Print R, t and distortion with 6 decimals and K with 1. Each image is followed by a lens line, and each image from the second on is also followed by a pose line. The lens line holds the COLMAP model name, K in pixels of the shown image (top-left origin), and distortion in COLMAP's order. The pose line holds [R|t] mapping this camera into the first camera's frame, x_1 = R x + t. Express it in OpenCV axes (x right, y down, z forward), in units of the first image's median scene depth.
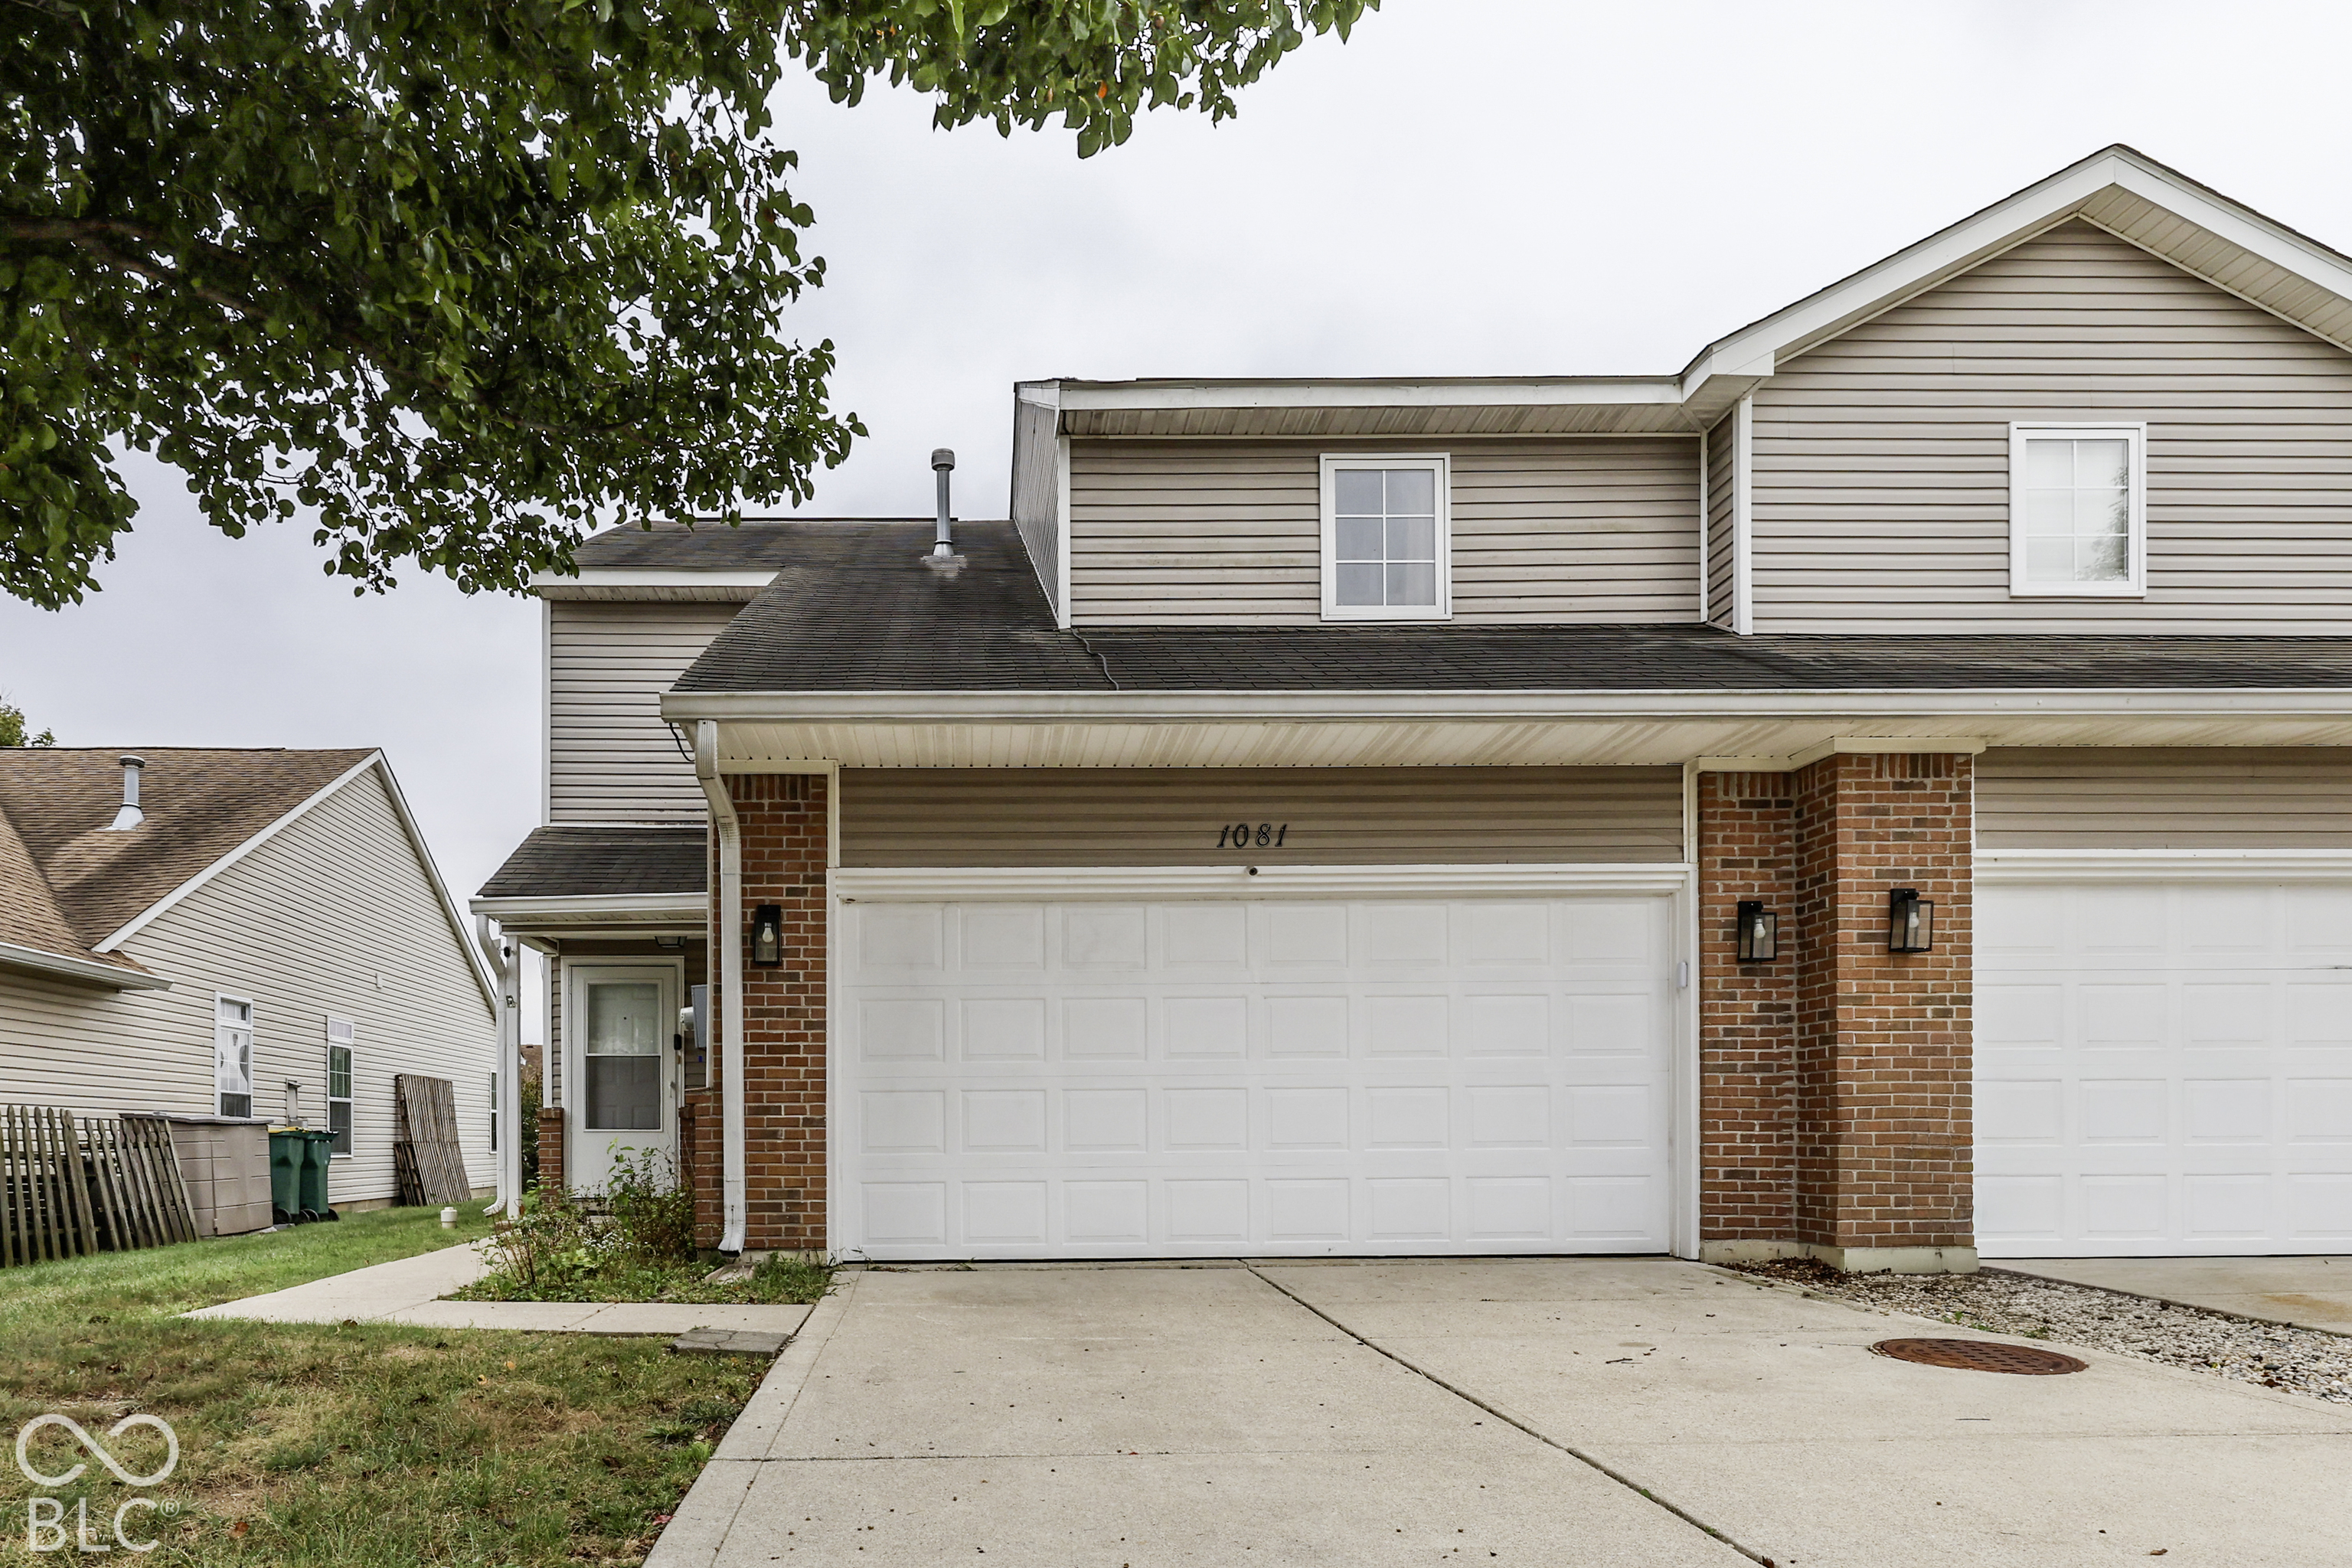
lens RADIAL K [[1562.1, 0, 987.7], [0, 1562.1, 1129.6], [0, 0, 1]] dist [-0.001914, 0.002113]
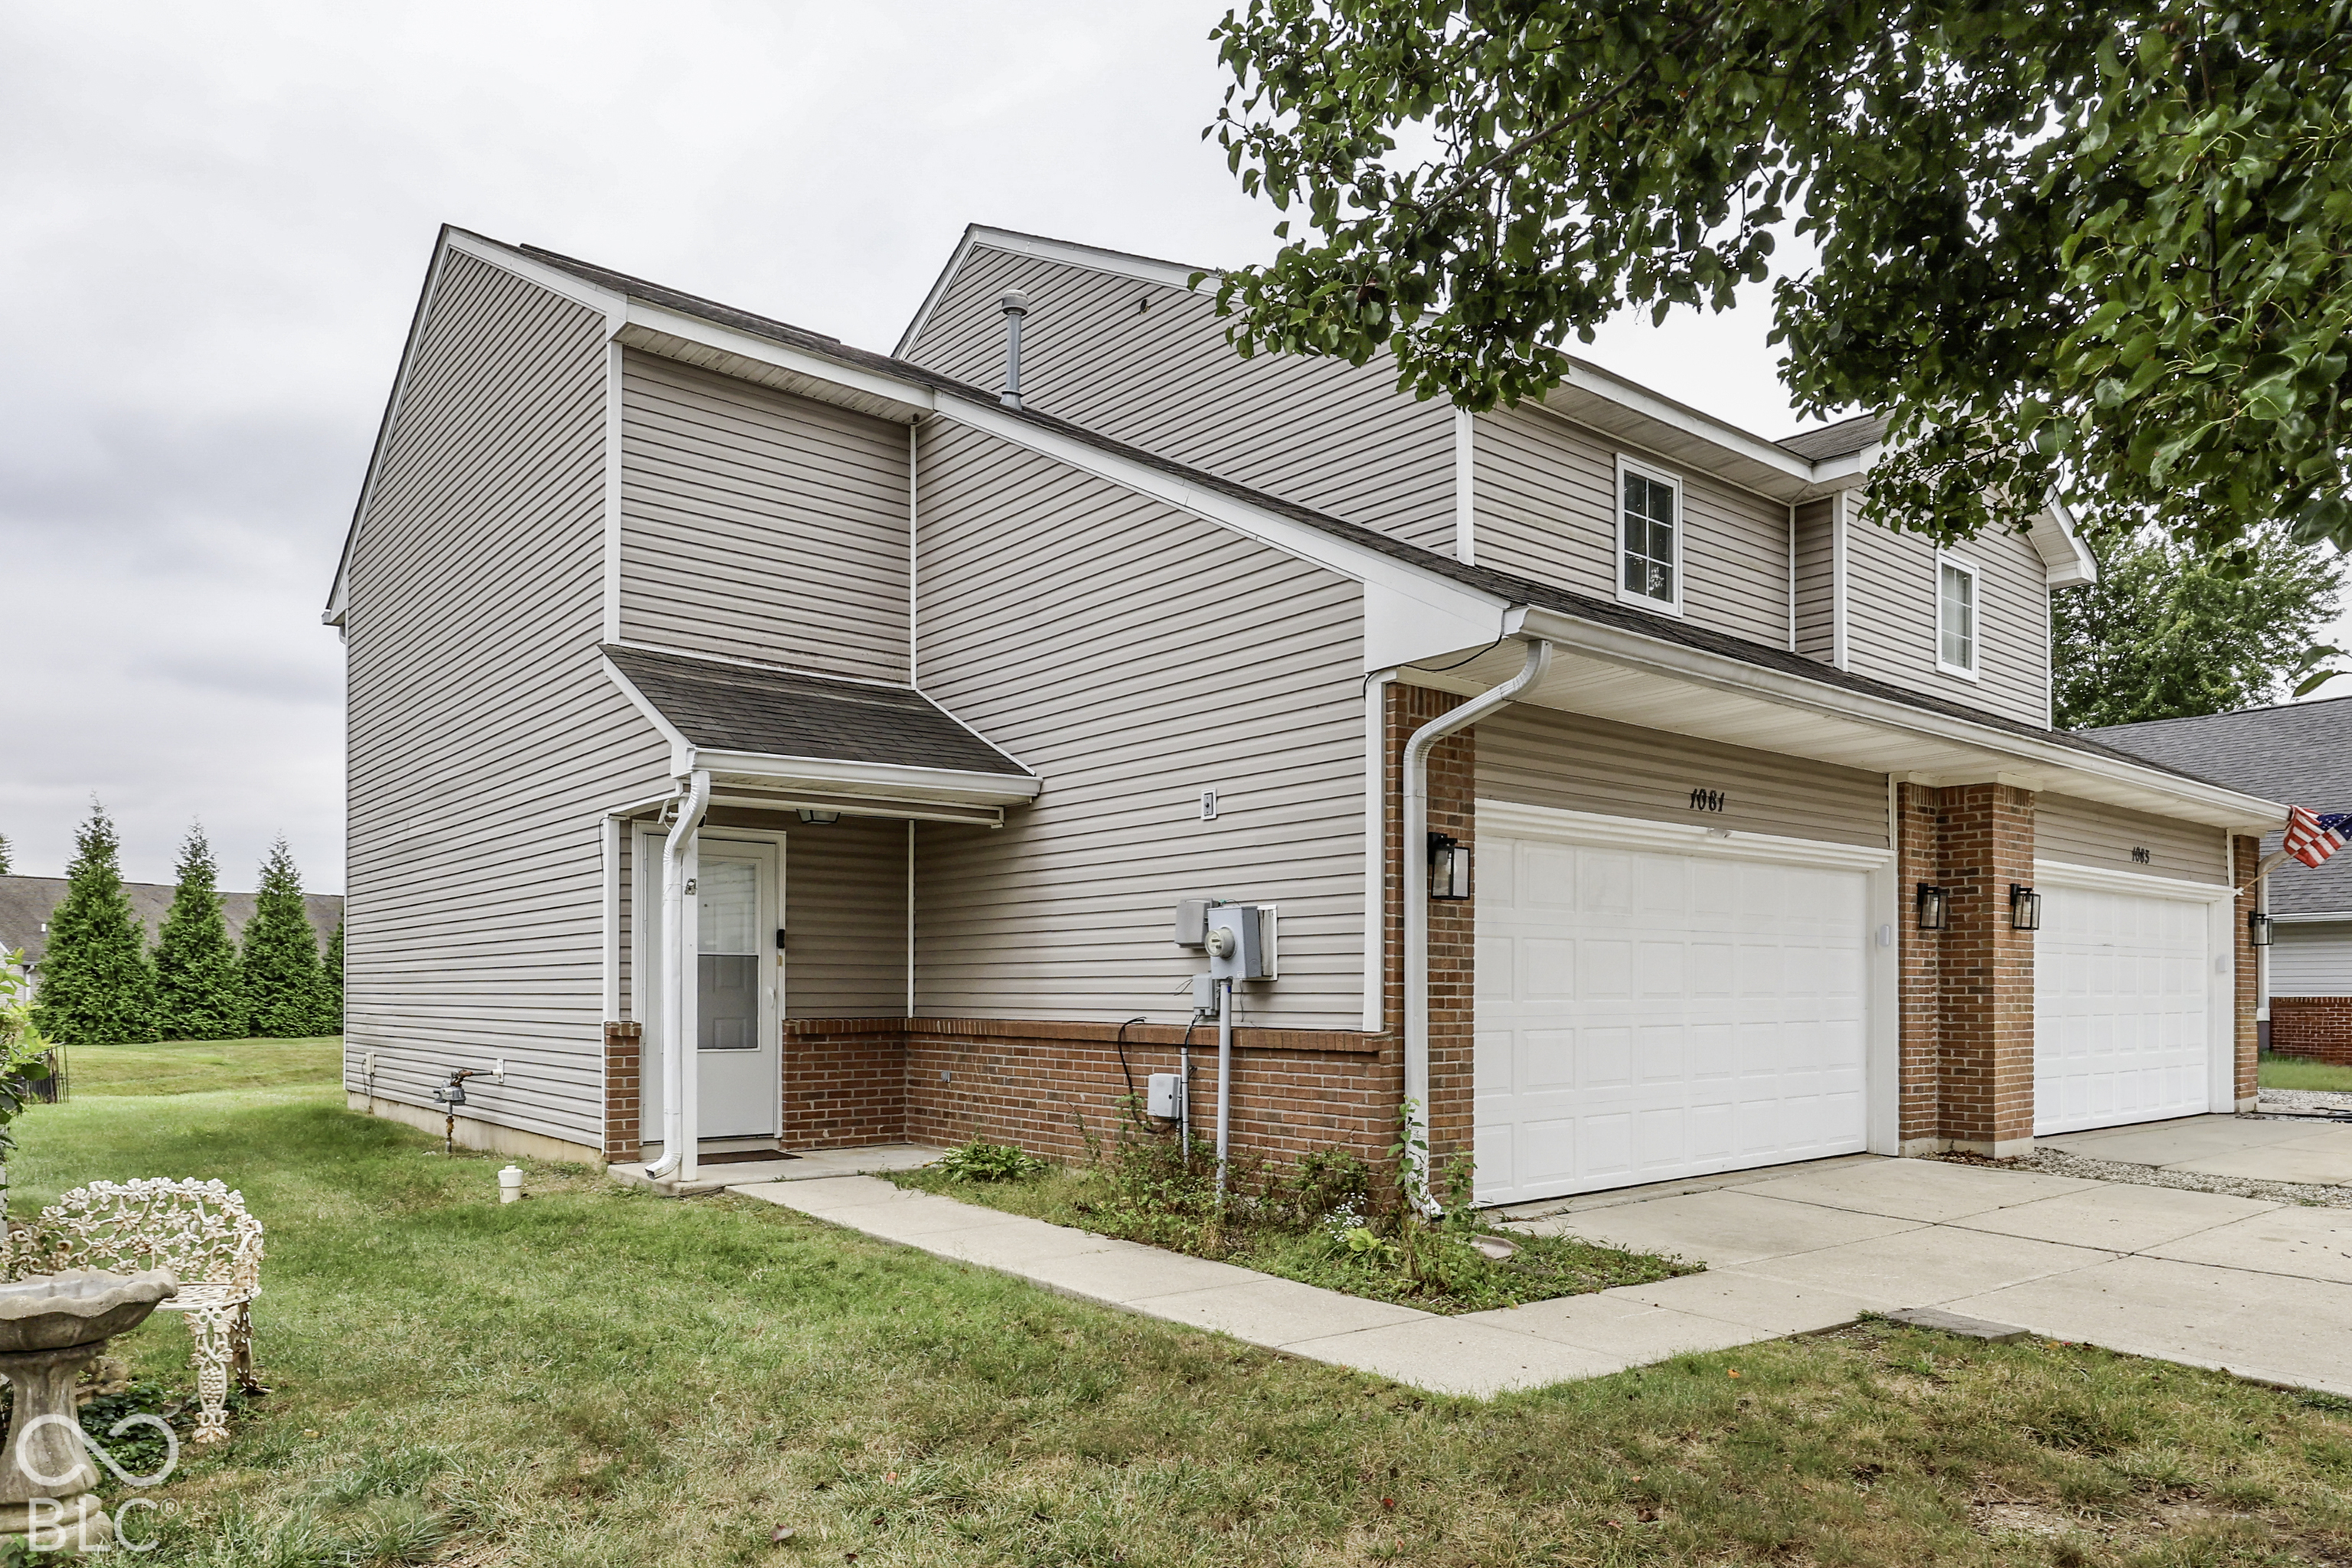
lens RADIAL K [[1562.1, 0, 1209.6], [0, 1562.1, 964.9], [0, 0, 1]] dist [-0.001914, 0.002113]
pose [[0.763671, 0.018469, 0.645342, -0.730035], [-0.010094, 0.999810, -0.016670, -0.042548], [-0.645527, 0.006216, 0.763712, 0.334147]]
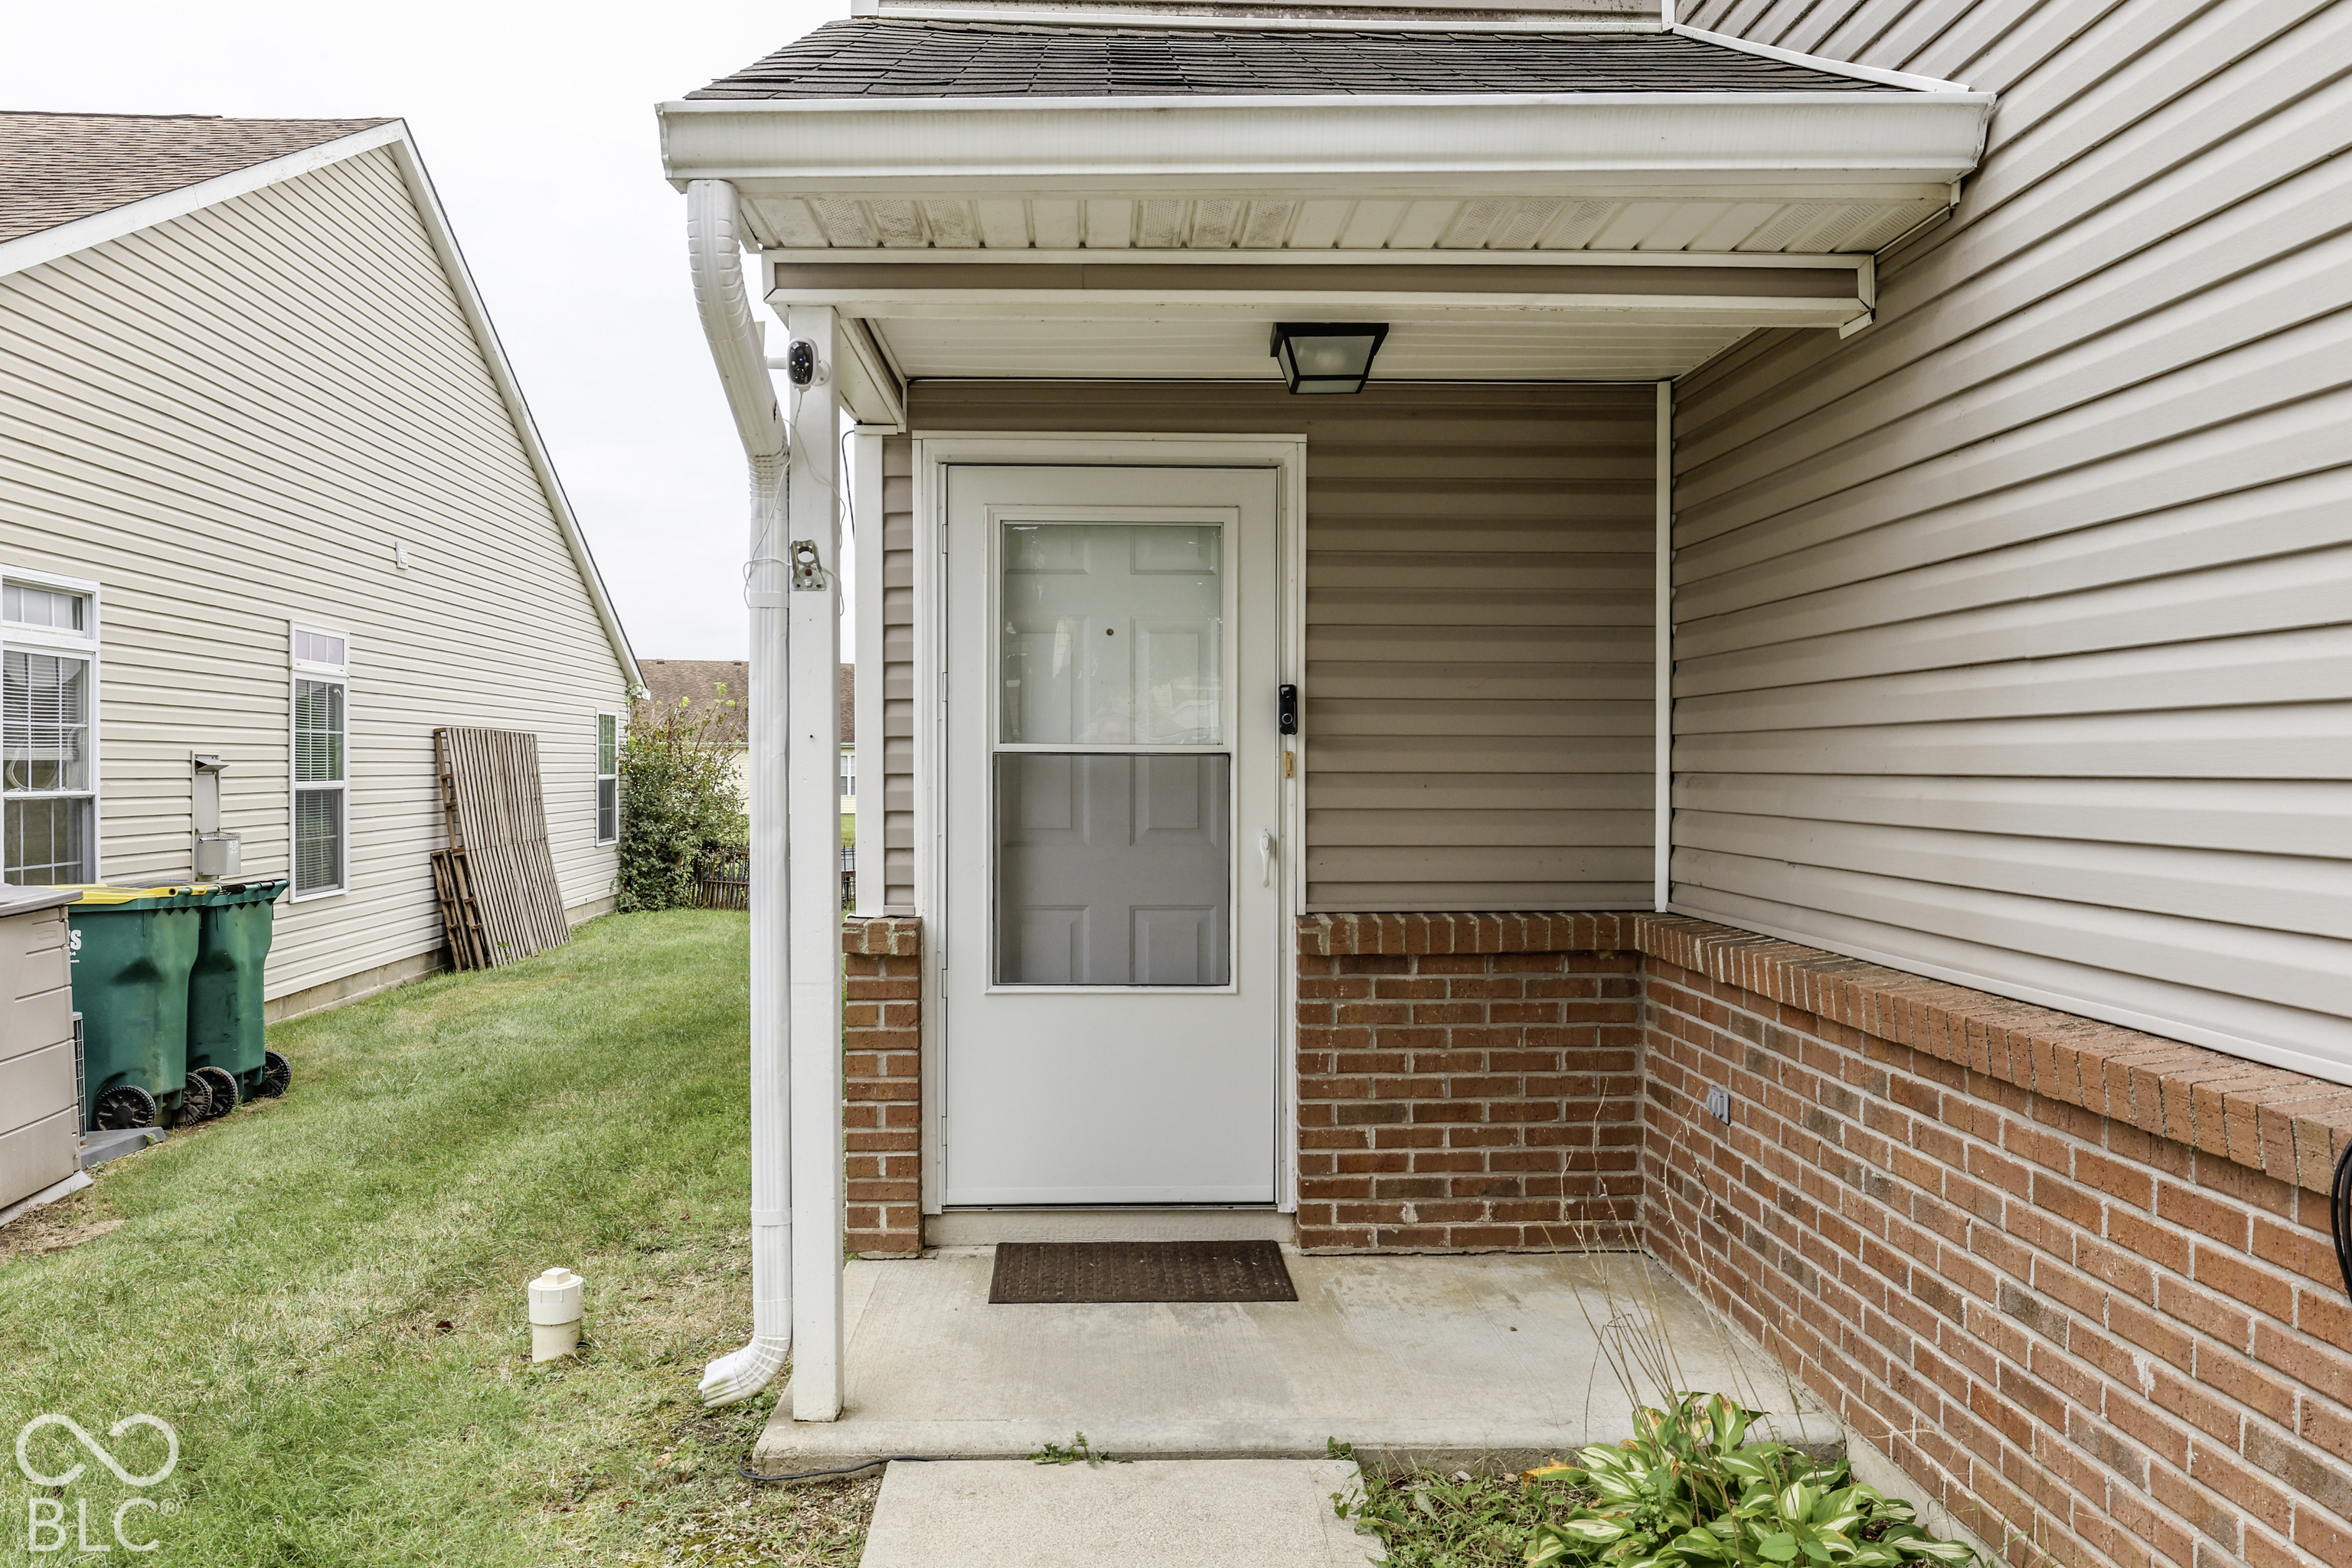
lens RADIAL K [[1691.3, 0, 1141.4], [0, 1691.3, 772.7], [0, 0, 1]] dist [-0.005611, -0.003355]
pose [[0.999794, 0.004933, 0.019691, -0.313901], [-0.005201, 0.999894, 0.013599, -0.064025], [-0.019622, -0.013698, 0.999714, 0.885616]]
